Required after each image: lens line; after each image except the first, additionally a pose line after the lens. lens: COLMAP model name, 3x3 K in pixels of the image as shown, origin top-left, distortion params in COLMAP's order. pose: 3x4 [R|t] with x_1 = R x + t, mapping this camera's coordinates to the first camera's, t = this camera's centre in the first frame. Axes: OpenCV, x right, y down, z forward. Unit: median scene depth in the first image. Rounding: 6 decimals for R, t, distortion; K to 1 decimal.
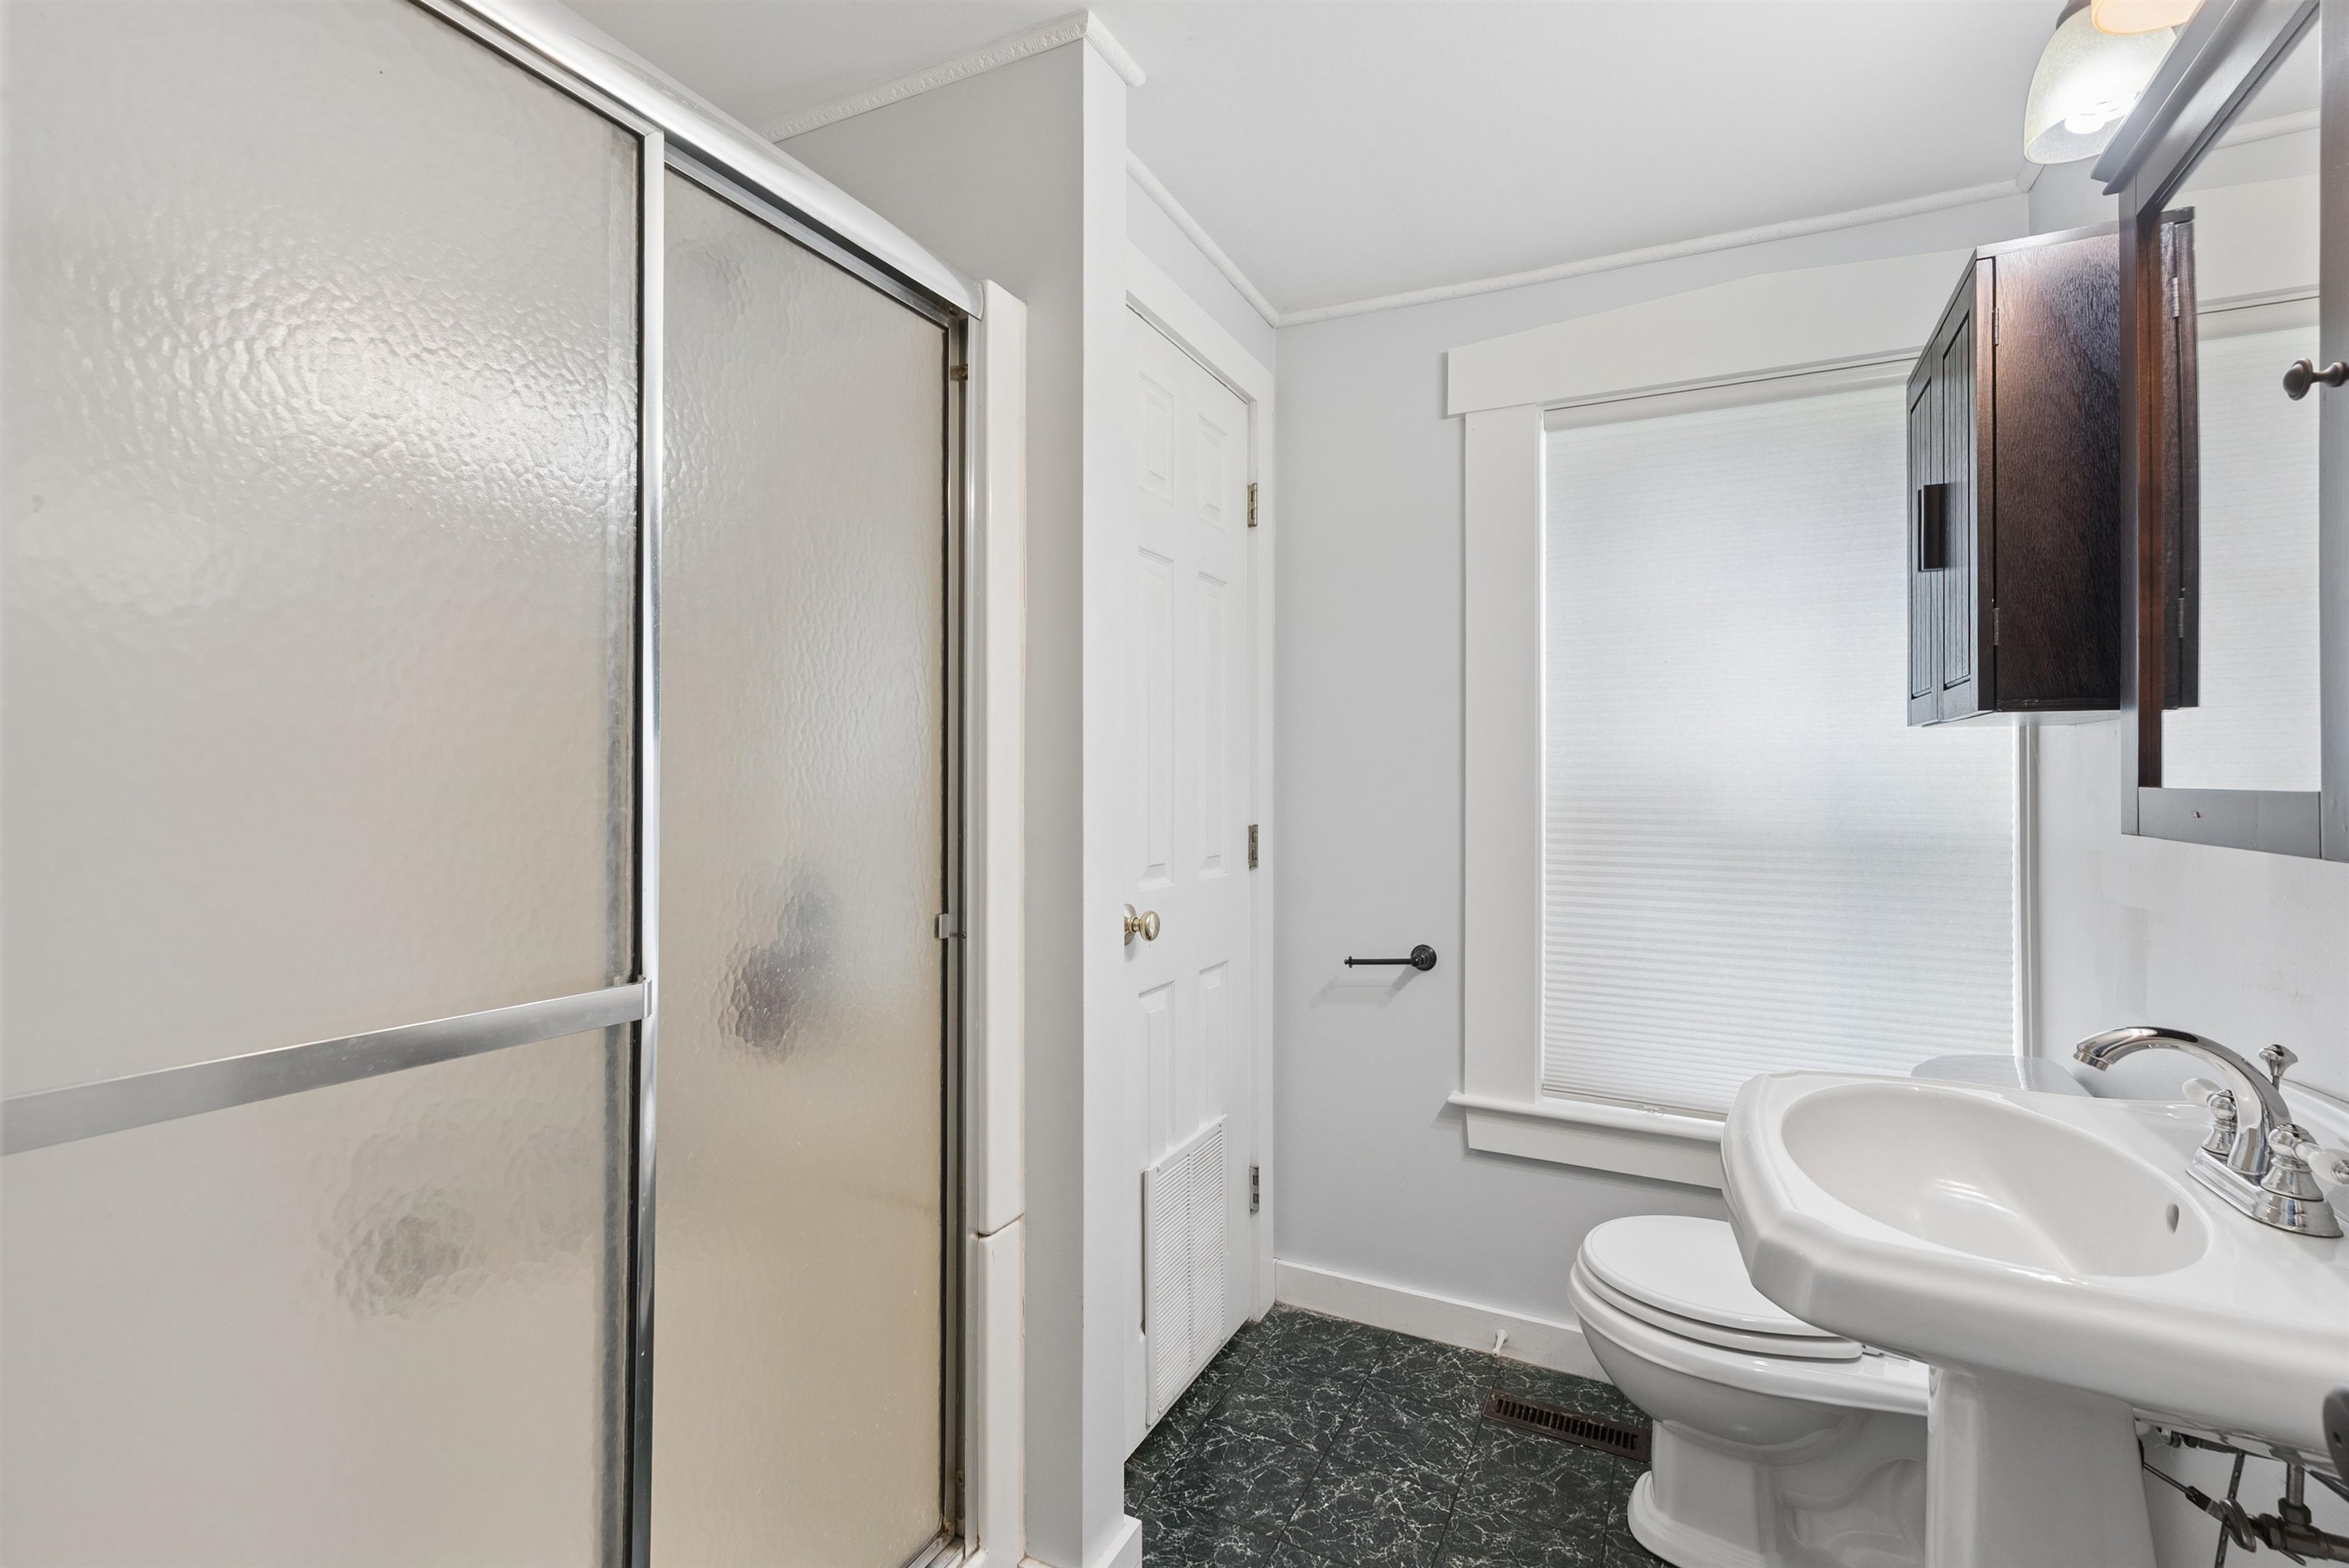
lens RADIAL K [[1095.8, 0, 1167.1], [0, 1095.8, 775.7], [0, 0, 1]] dist [-0.008145, 0.003770]
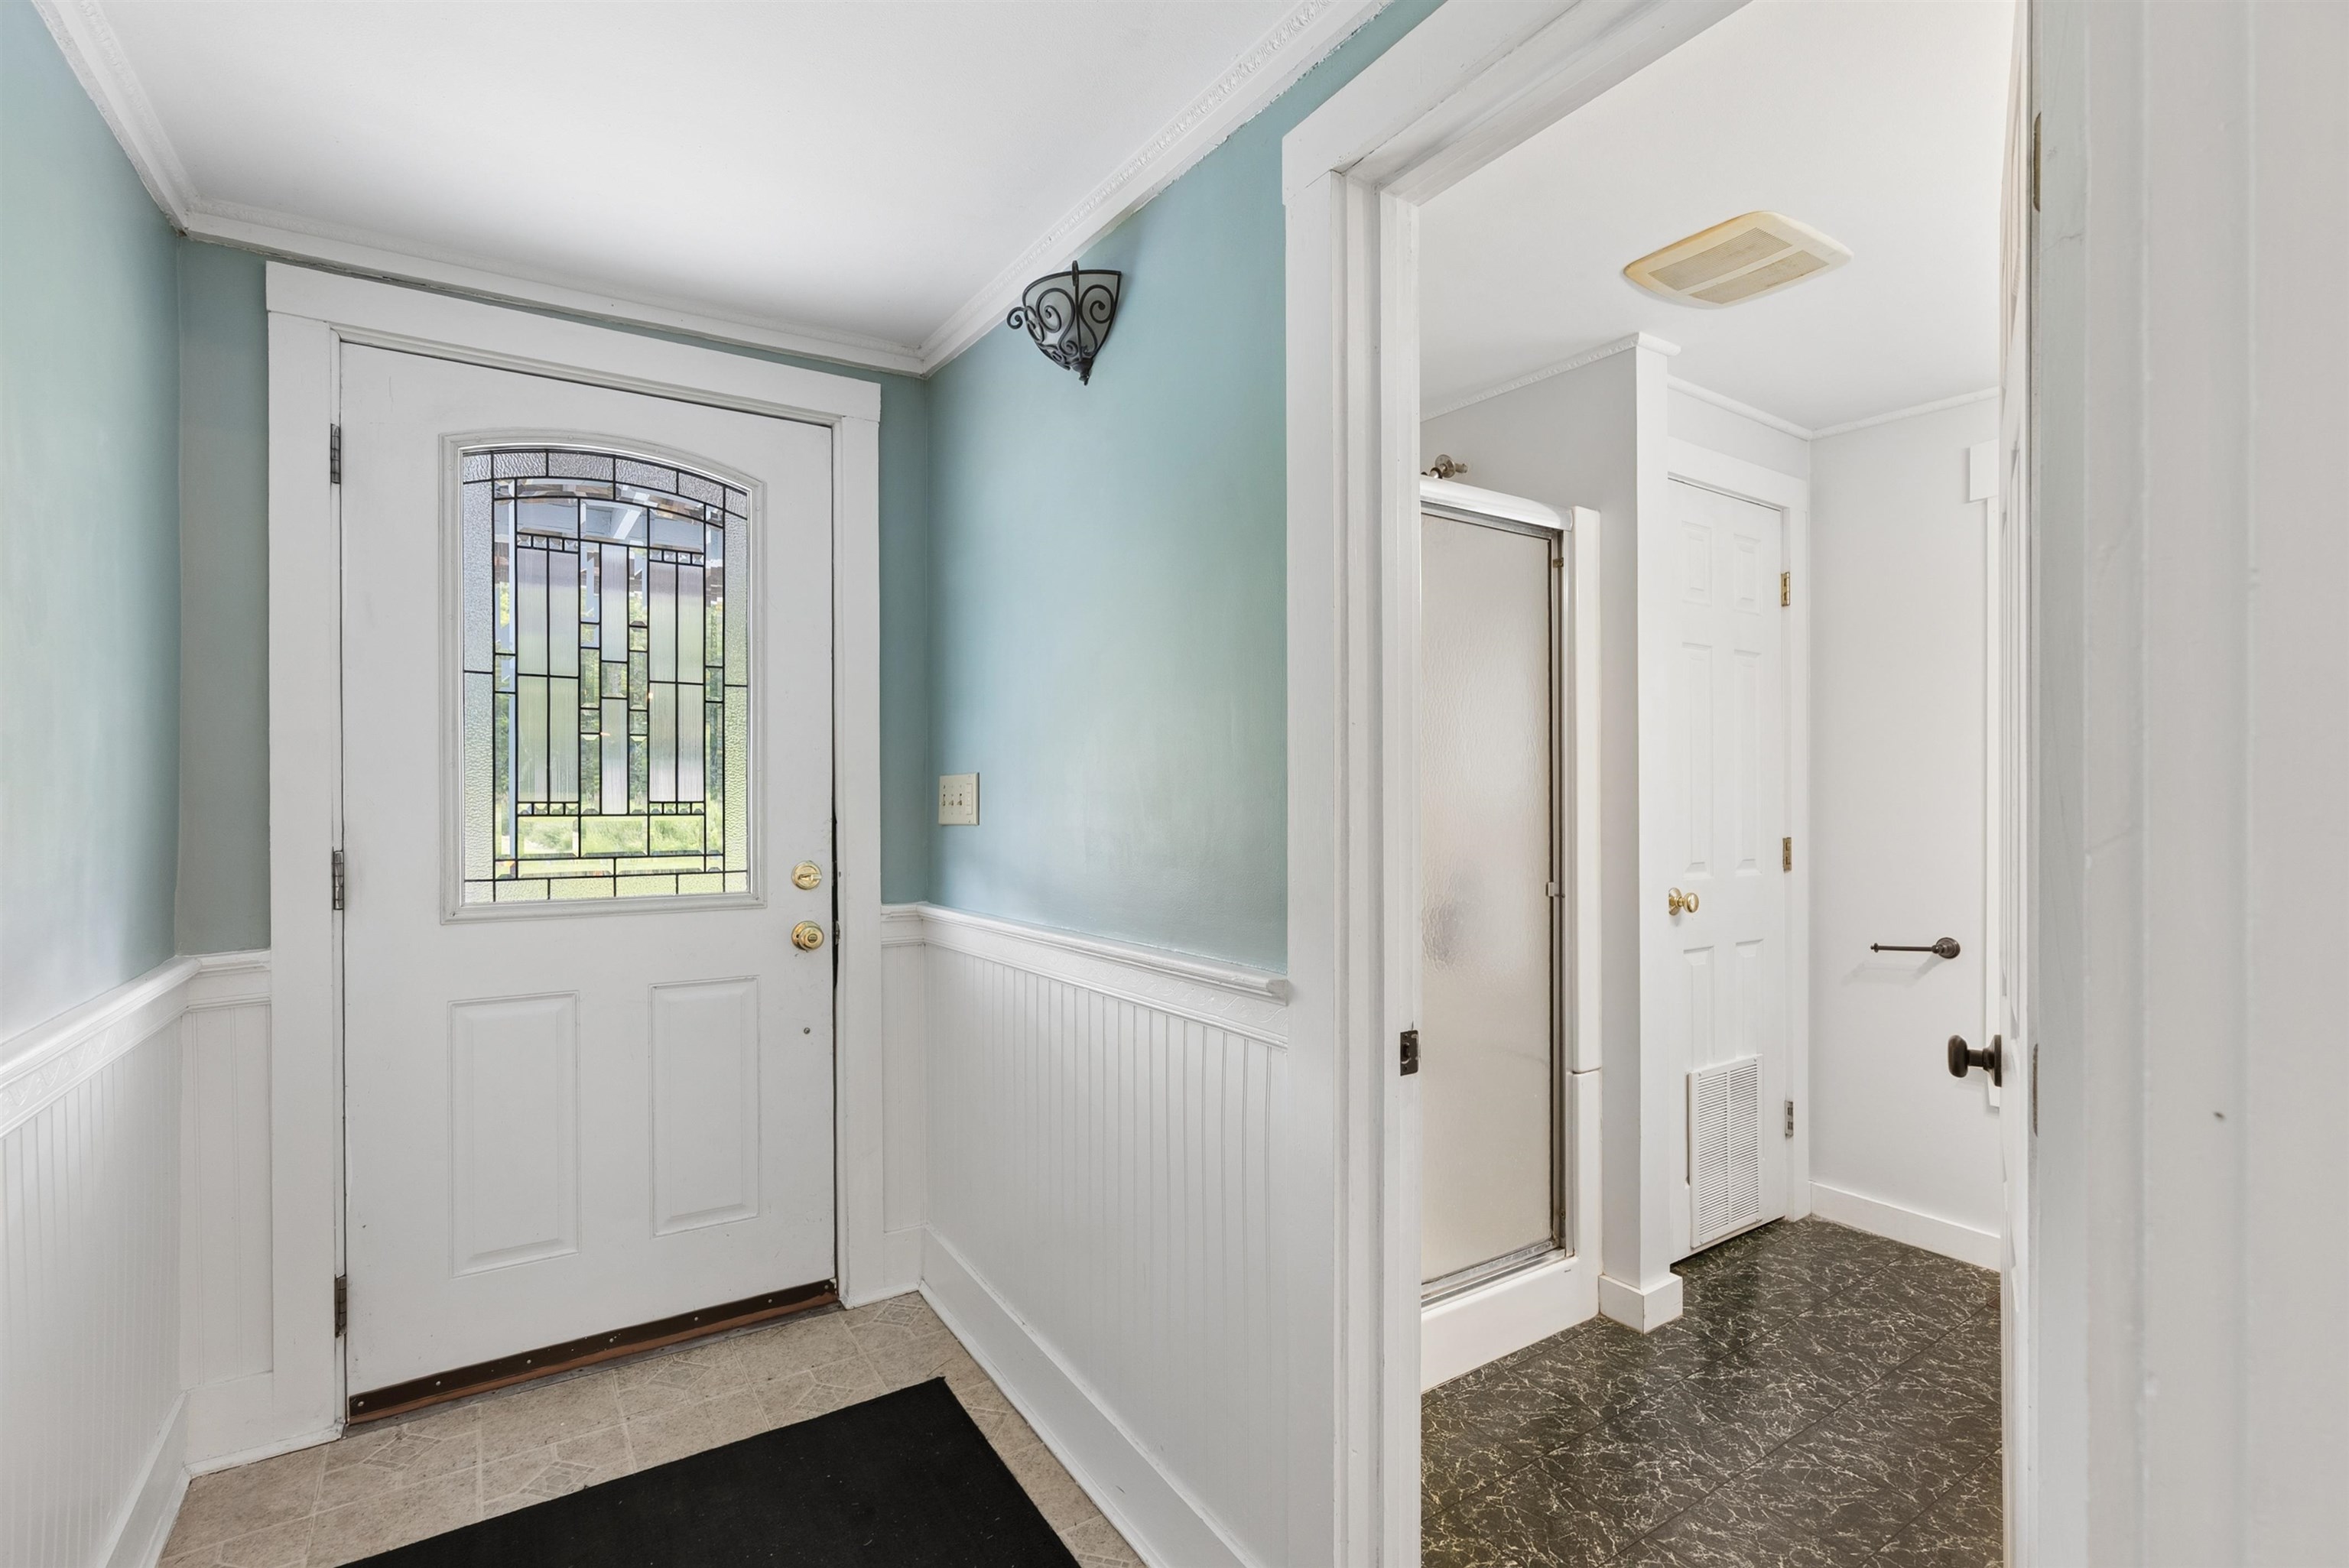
lens RADIAL K [[1095.8, 0, 1150.4], [0, 1095.8, 789.8], [0, 0, 1]] dist [-0.008145, 0.003770]
pose [[0.873169, -0.005659, -0.487385, 0.066171], [0.003462, 0.999979, -0.005408, -0.008842], [0.487406, 0.003034, 0.873170, -0.627562]]
